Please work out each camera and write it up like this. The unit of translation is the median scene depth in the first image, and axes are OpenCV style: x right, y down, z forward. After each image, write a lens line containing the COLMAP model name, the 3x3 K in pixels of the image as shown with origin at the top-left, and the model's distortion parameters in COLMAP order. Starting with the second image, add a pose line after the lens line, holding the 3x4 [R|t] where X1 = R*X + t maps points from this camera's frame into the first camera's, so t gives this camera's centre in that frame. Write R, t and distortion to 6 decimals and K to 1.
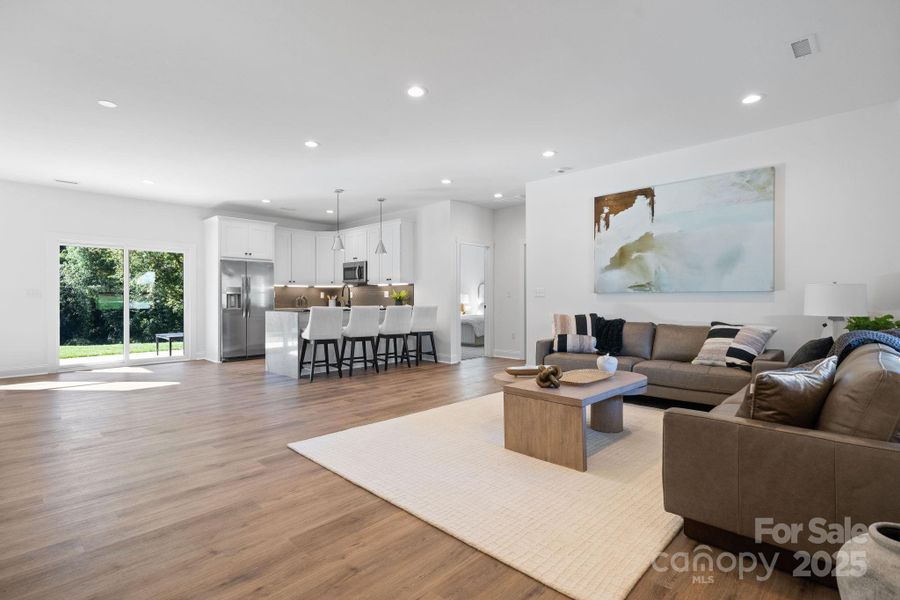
lens RADIAL K [[430.4, 0, 445.4], [0, 430.4, 300.4], [0, 0, 1]] dist [0.000984, 0.000422]
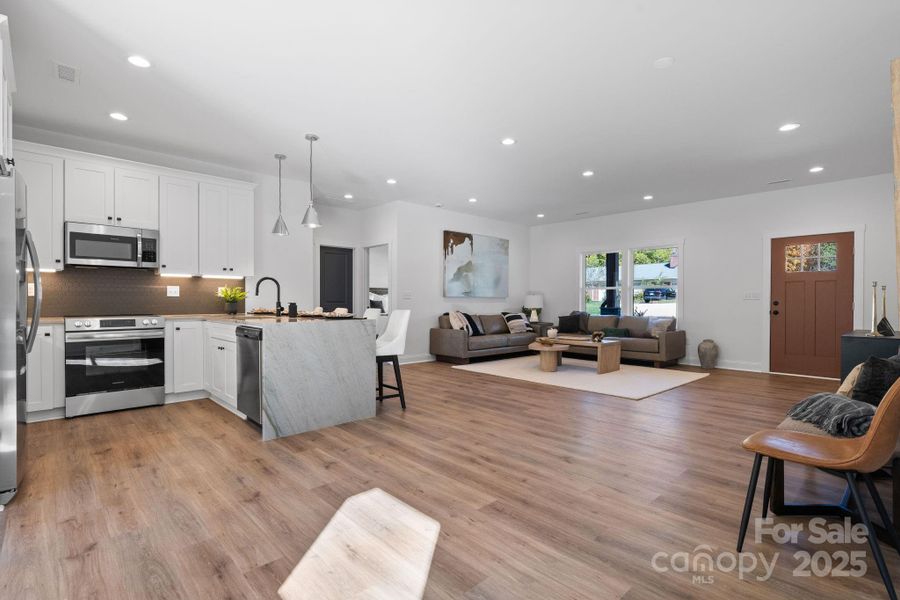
lens RADIAL K [[430.4, 0, 445.4], [0, 430.4, 300.4], [0, 0, 1]] dist [0.000984, 0.000422]
pose [[0.054402, 0.003364, 0.998513, -0.816224], [0.000356, 0.999994, -0.003389, 0.000596], [-0.998519, 0.000540, 0.054401, 0.683780]]
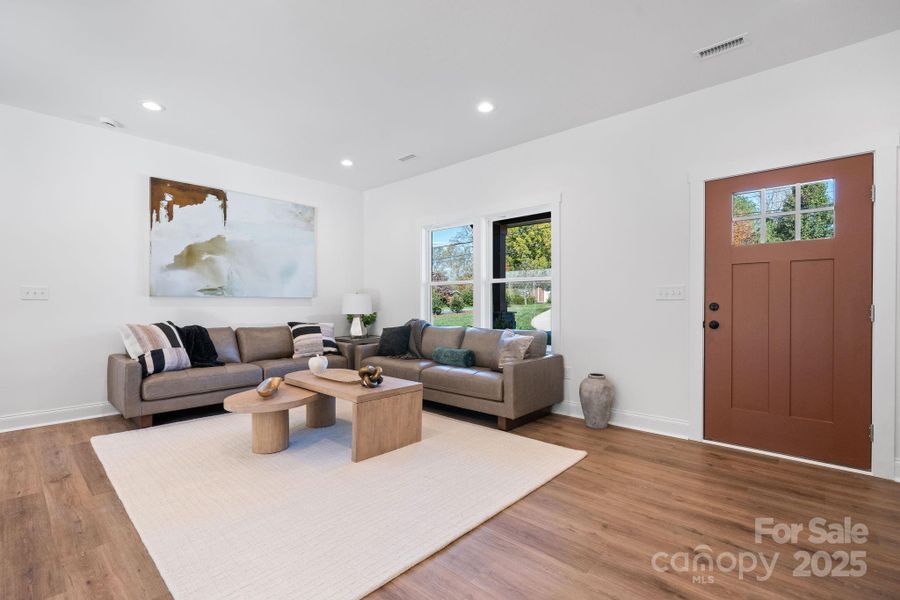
lens RADIAL K [[409.4, 0, 447.2], [0, 409.4, 301.7], [0, 0, 1]] dist [-0.000020, 0.000712]
pose [[-0.029081, 0.004468, 0.999567, -0.320730], [0.003823, 0.999983, -0.004359, -0.000837], [-0.999570, 0.003695, -0.029098, 0.349219]]
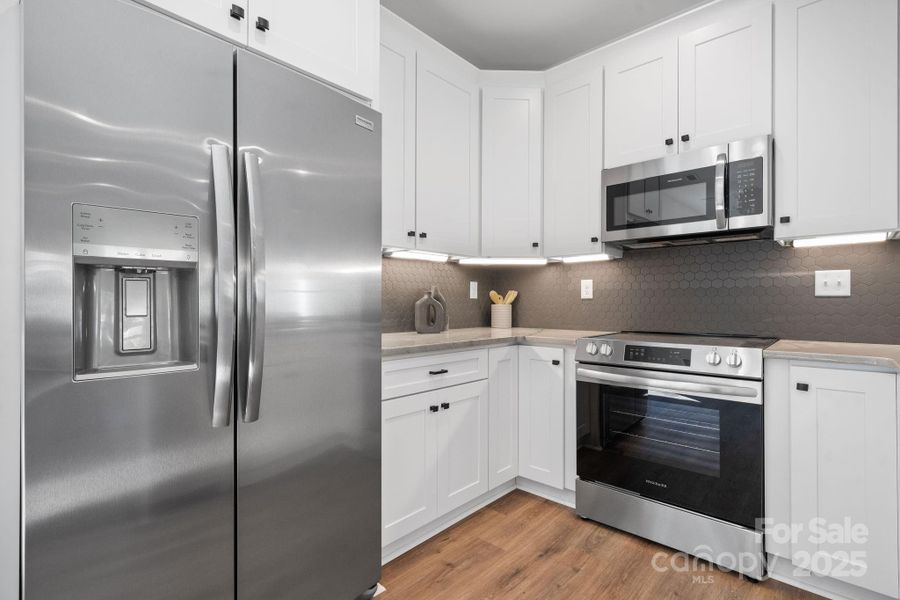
lens RADIAL K [[417.1, 0, 450.0], [0, 417.1, 300.0], [0, 0, 1]] dist [-0.000919, -0.000042]
pose [[0.999724, 0.002472, 0.023360, -0.408600], [-0.002339, 0.999981, -0.005729, -0.003198], [-0.023374, 0.005673, 0.999711, 0.891759]]
